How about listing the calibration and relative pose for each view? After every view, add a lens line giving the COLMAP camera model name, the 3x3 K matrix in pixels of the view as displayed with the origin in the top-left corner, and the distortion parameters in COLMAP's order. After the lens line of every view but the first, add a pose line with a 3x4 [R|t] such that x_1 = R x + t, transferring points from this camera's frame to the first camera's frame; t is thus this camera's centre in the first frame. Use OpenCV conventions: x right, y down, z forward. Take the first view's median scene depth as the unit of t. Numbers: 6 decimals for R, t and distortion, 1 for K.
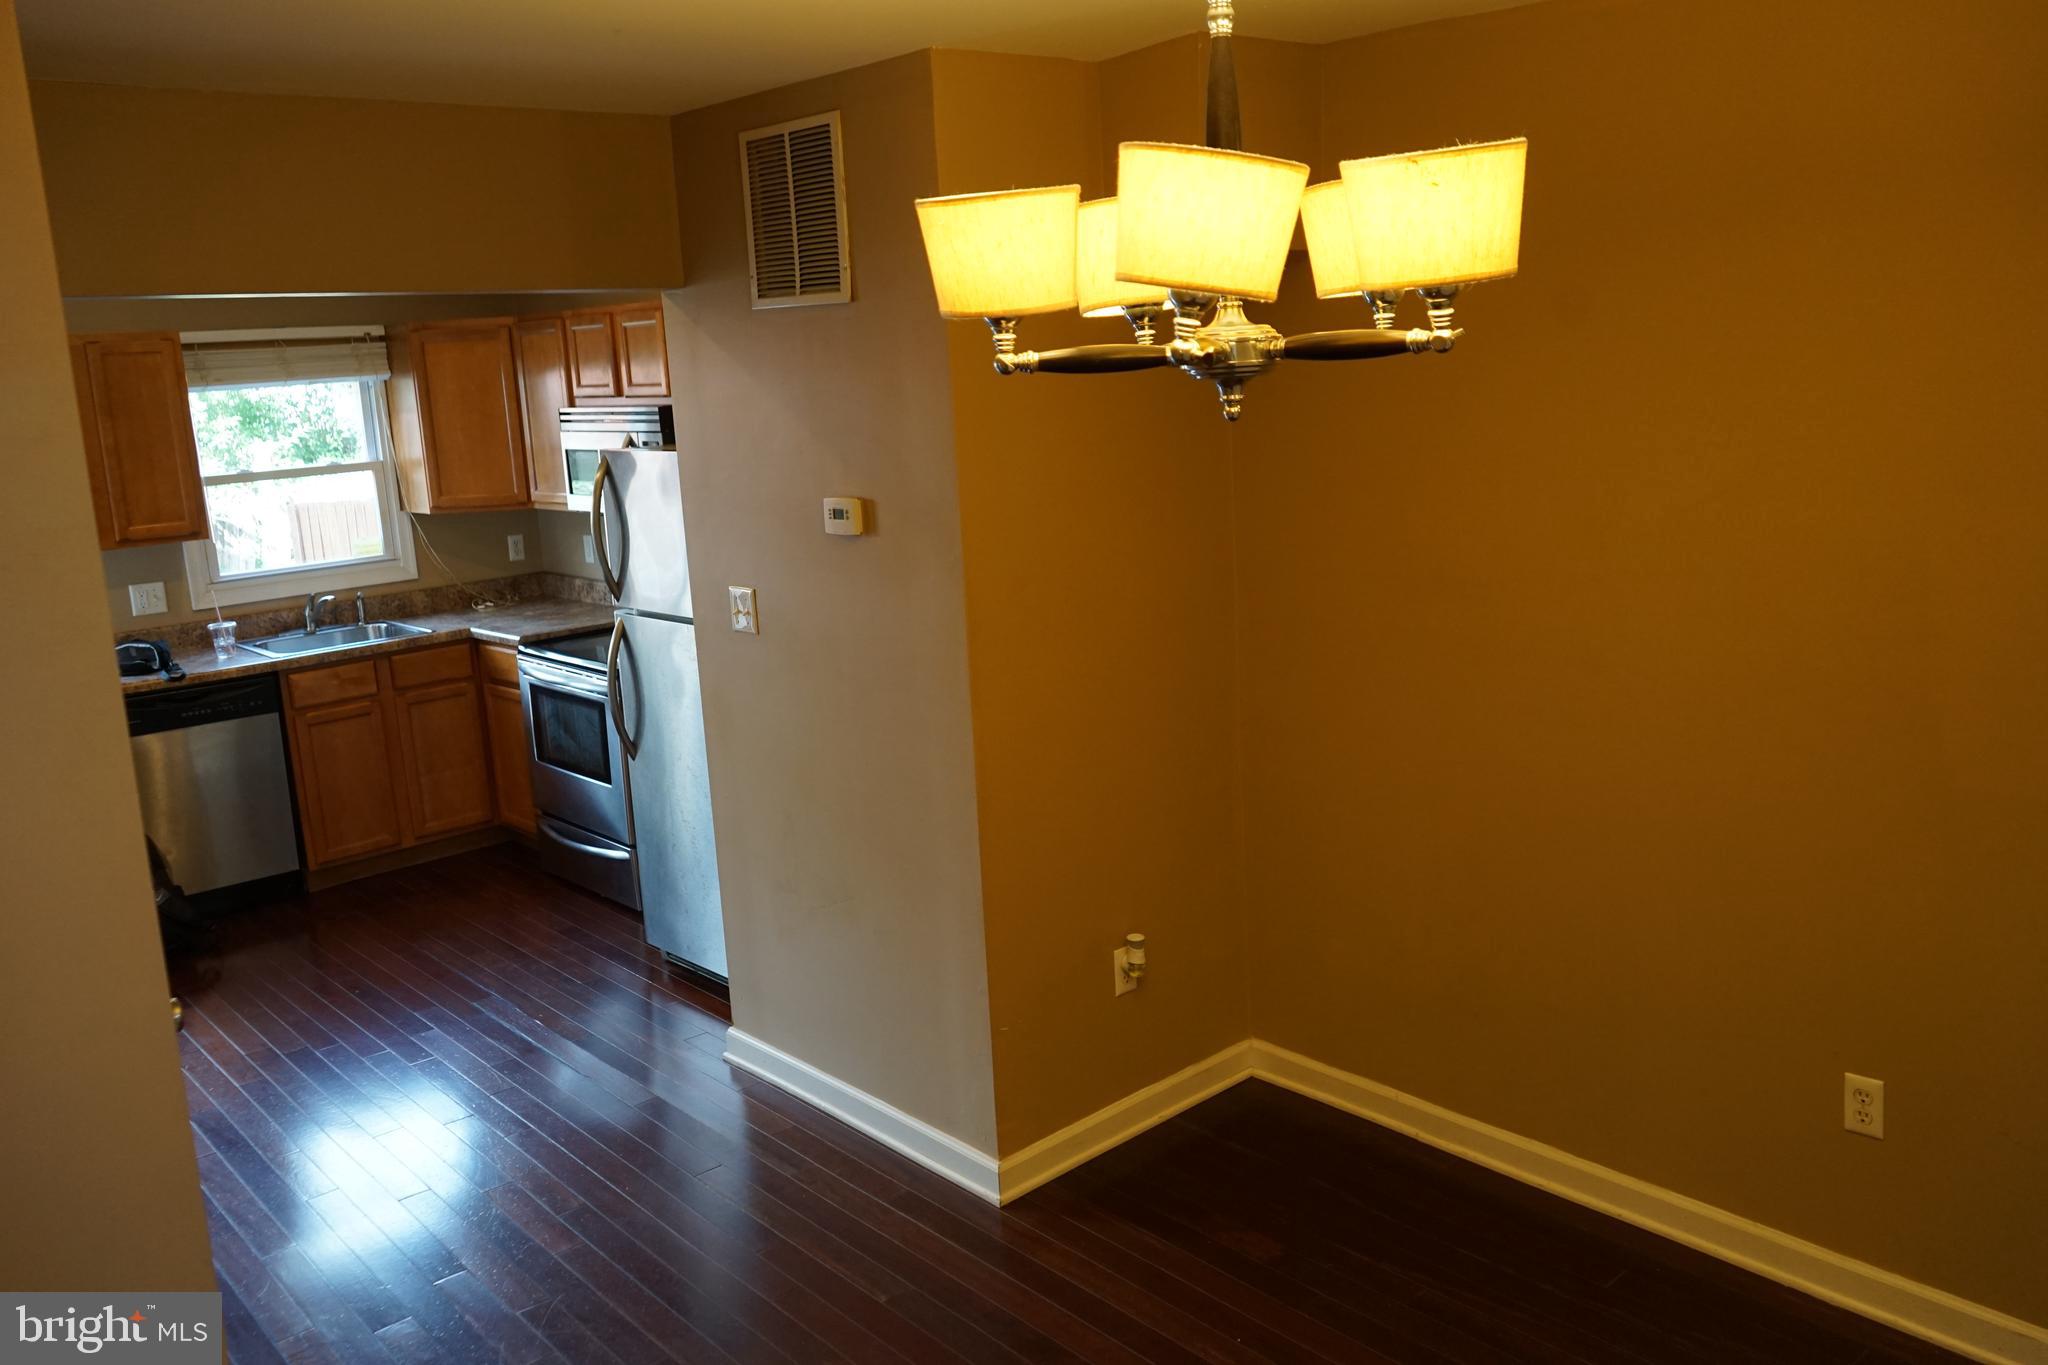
lens RADIAL K [[1612.6, 0, 1024.0], [0, 1612.6, 682.5], [0, 0, 1]] dist [-0.051735, 0.075033]
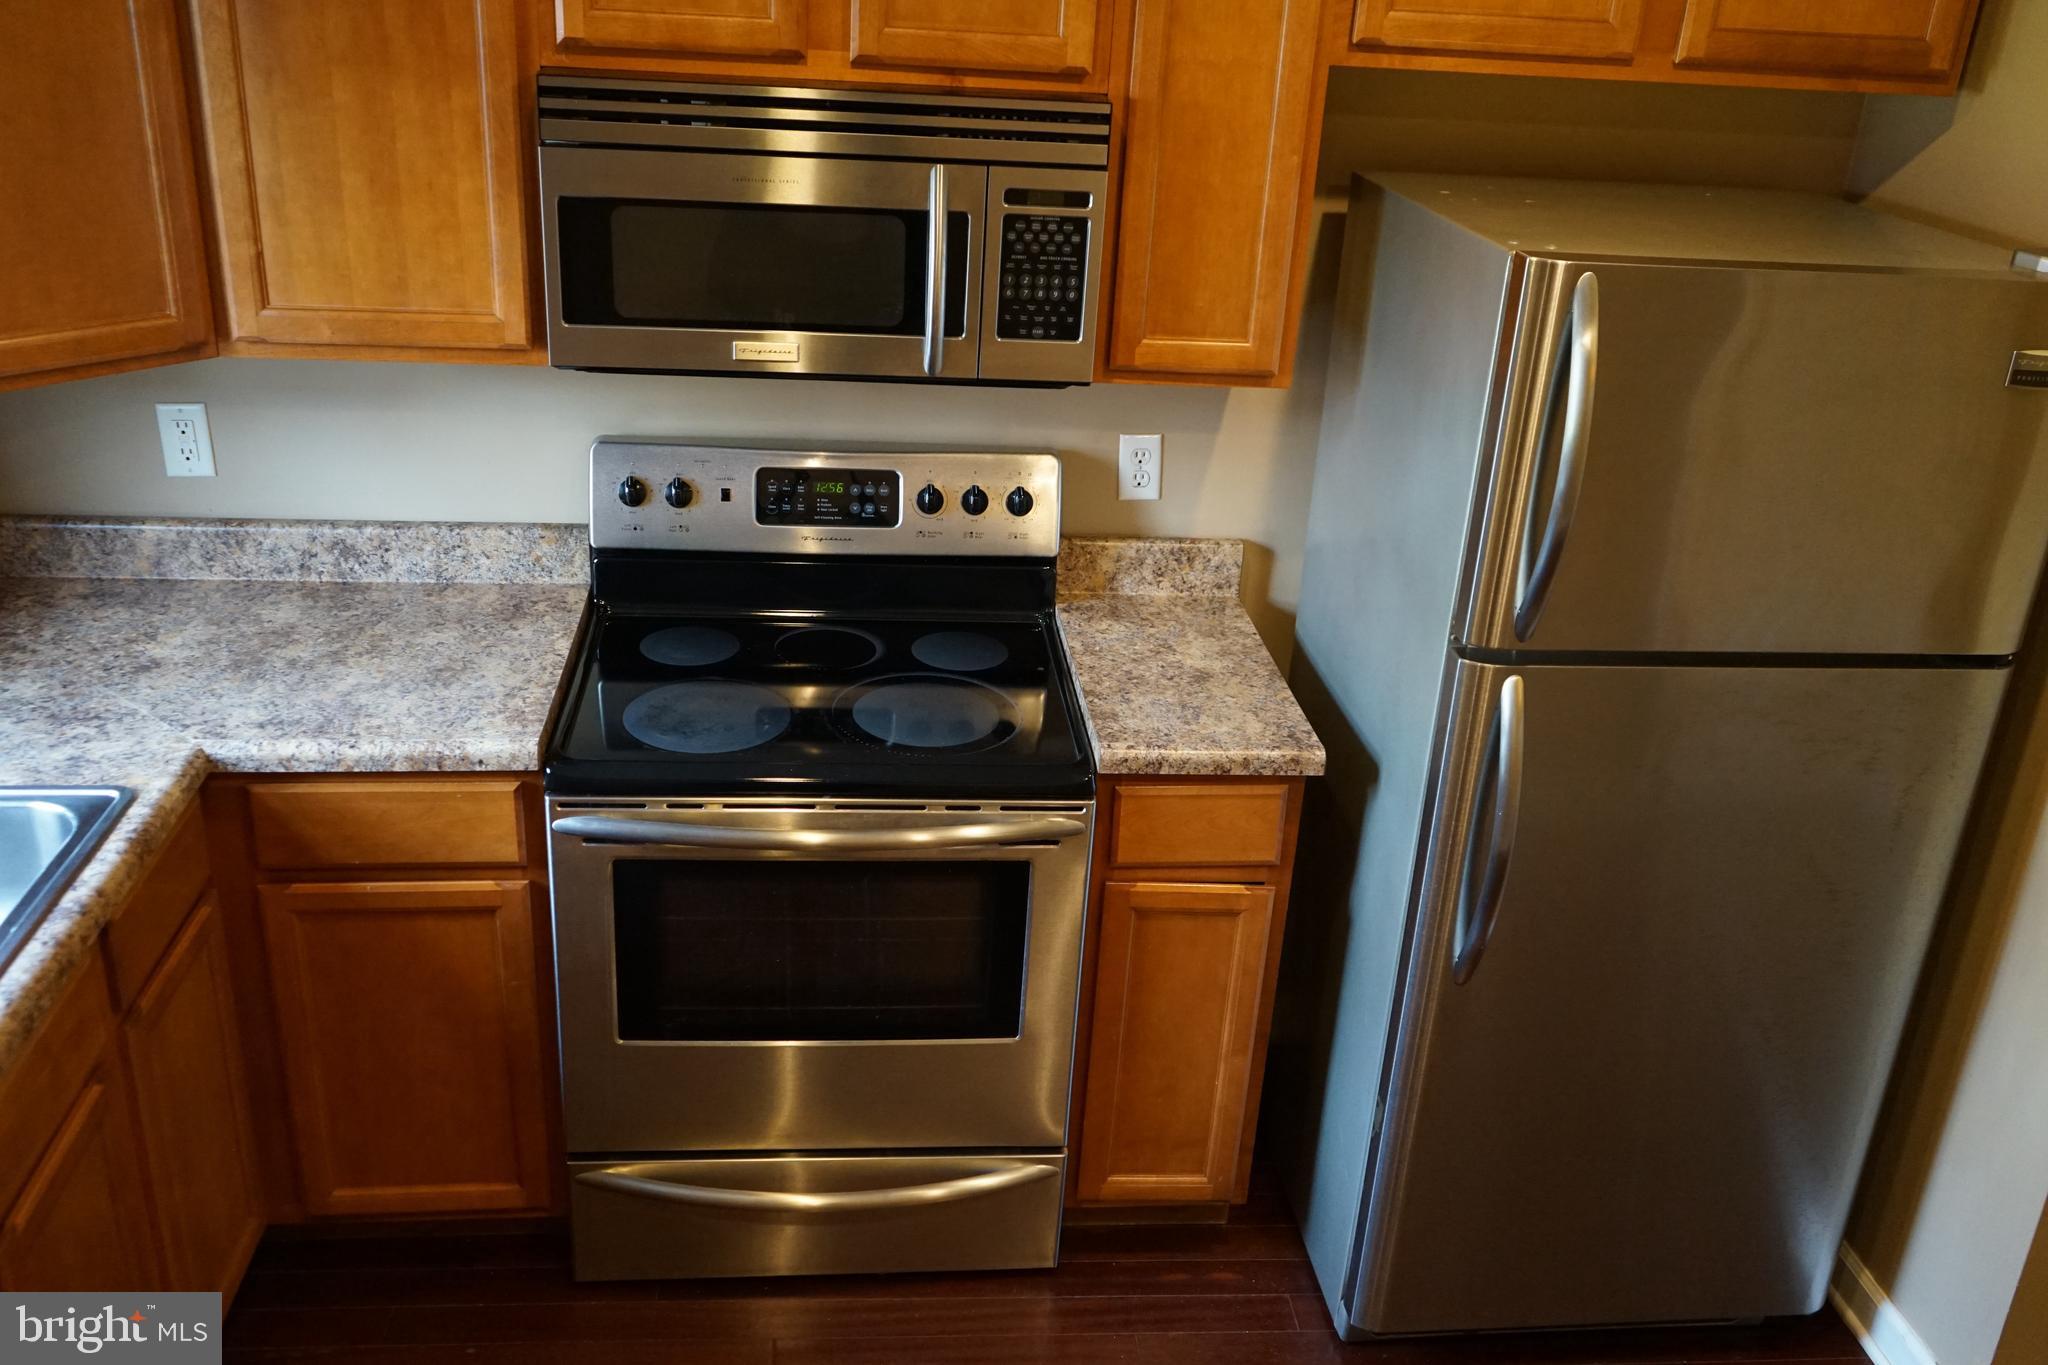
lens RADIAL K [[1793.6, 0, 1024.0], [0, 1793.6, 682.5], [0, 0, 1]] dist [-0.000730, -0.000424]
pose [[0.594361, -0.244582, 0.766104, -0.530454], [0.077469, 0.965613, 0.248174, -0.127186], [-0.800459, -0.088156, 0.592870, 0.649168]]
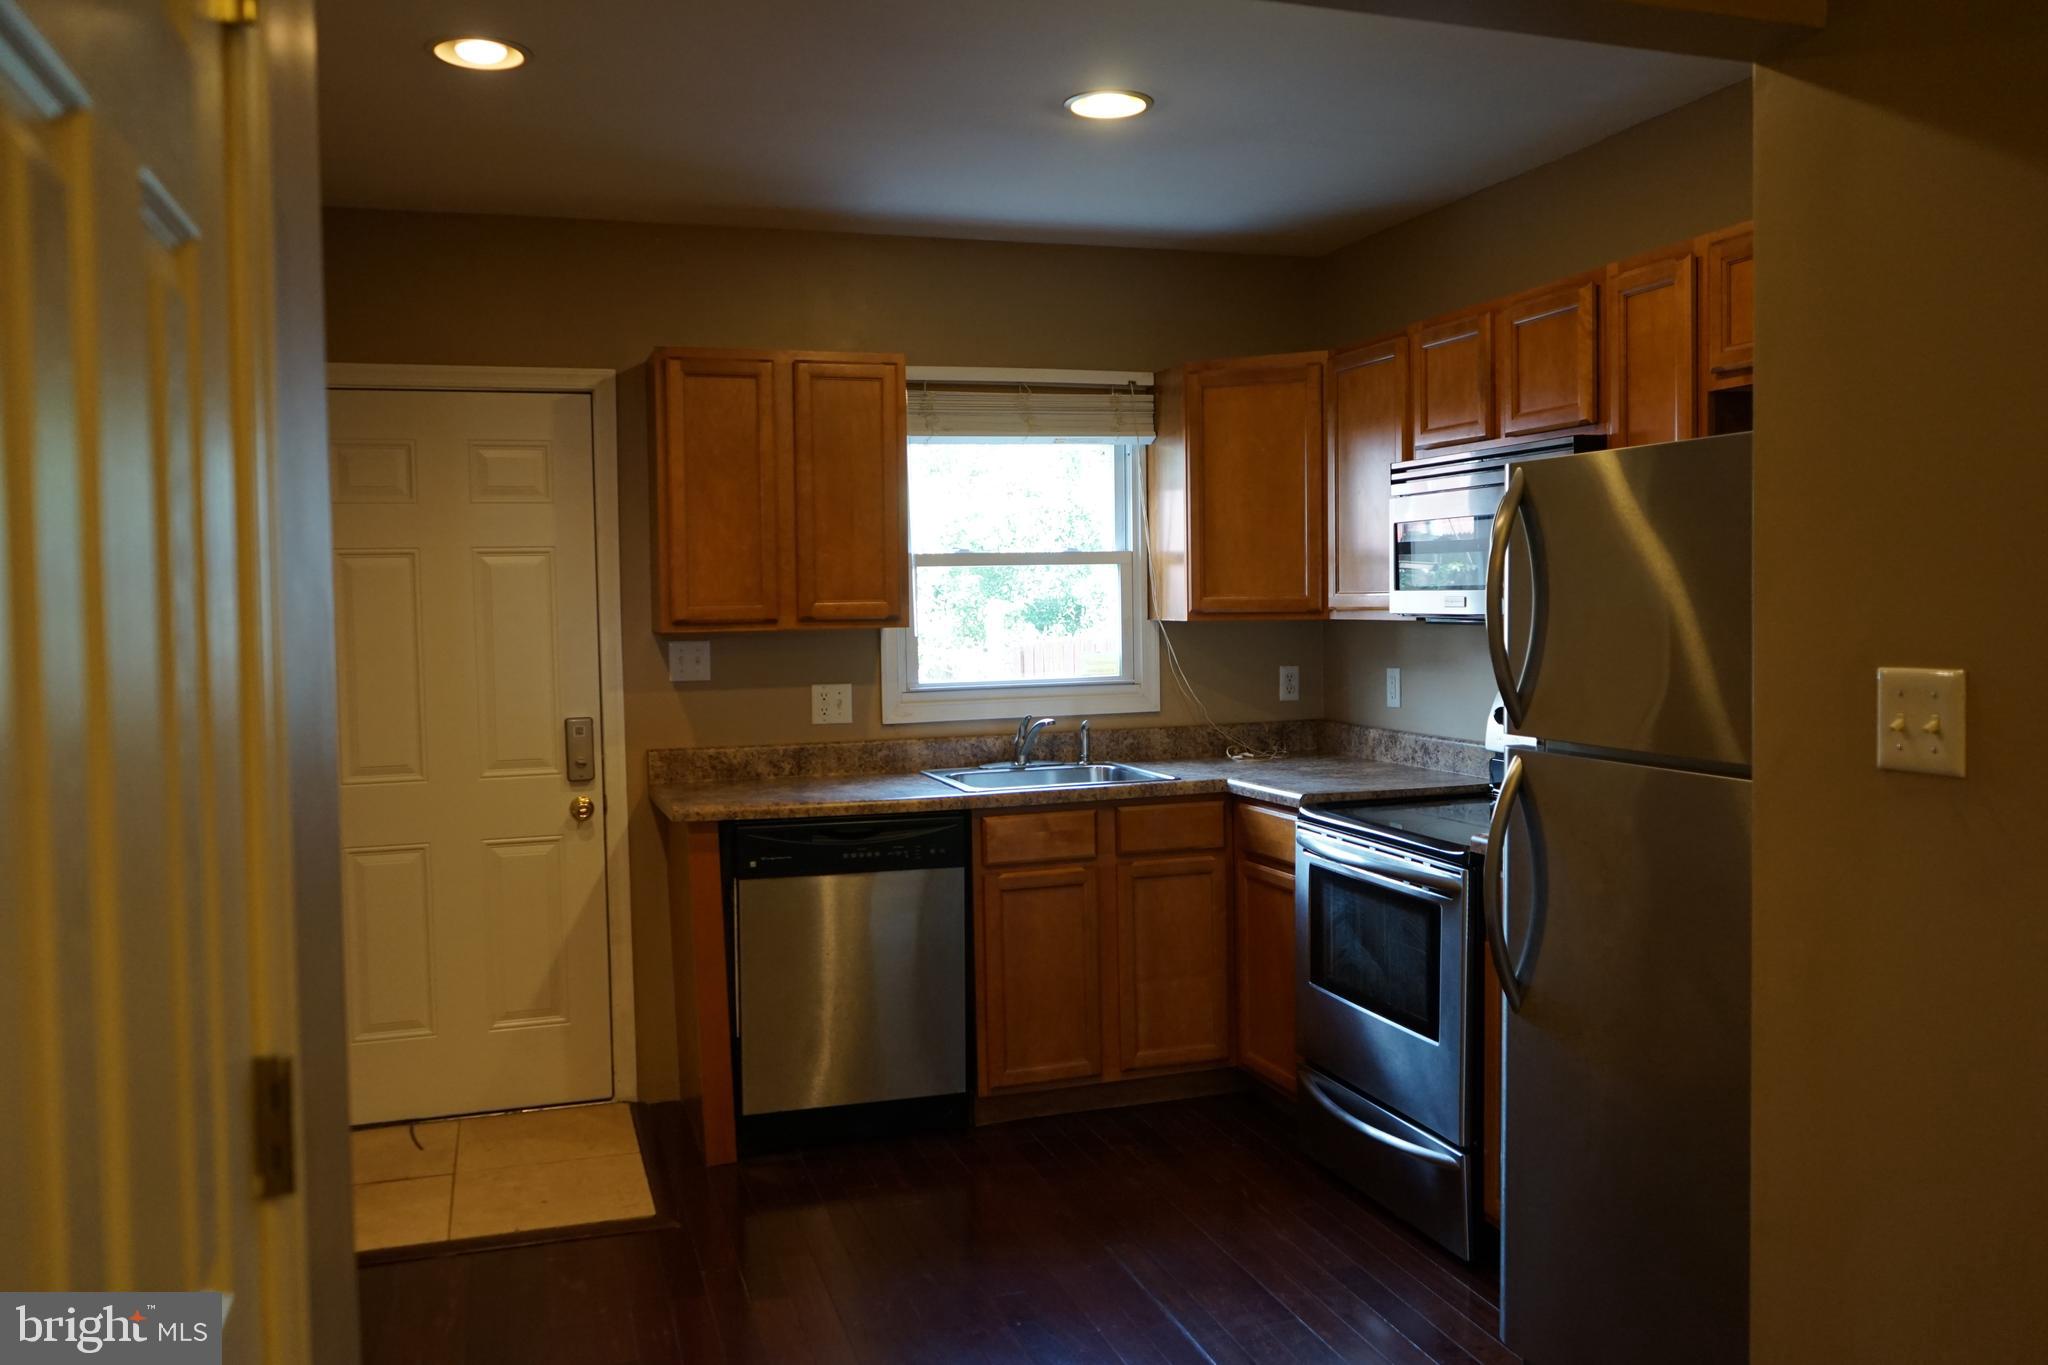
lens RADIAL K [[1612.6, 0, 1024.0], [0, 1612.6, 682.5], [0, 0, 1]] dist [-0.051735, 0.075033]
pose [[0.908867, 0.059822, -0.412774, -0.138385], [-0.115435, 0.987081, -0.111116, 0.013130], [0.400794, 0.148638, 0.904031, 0.322270]]
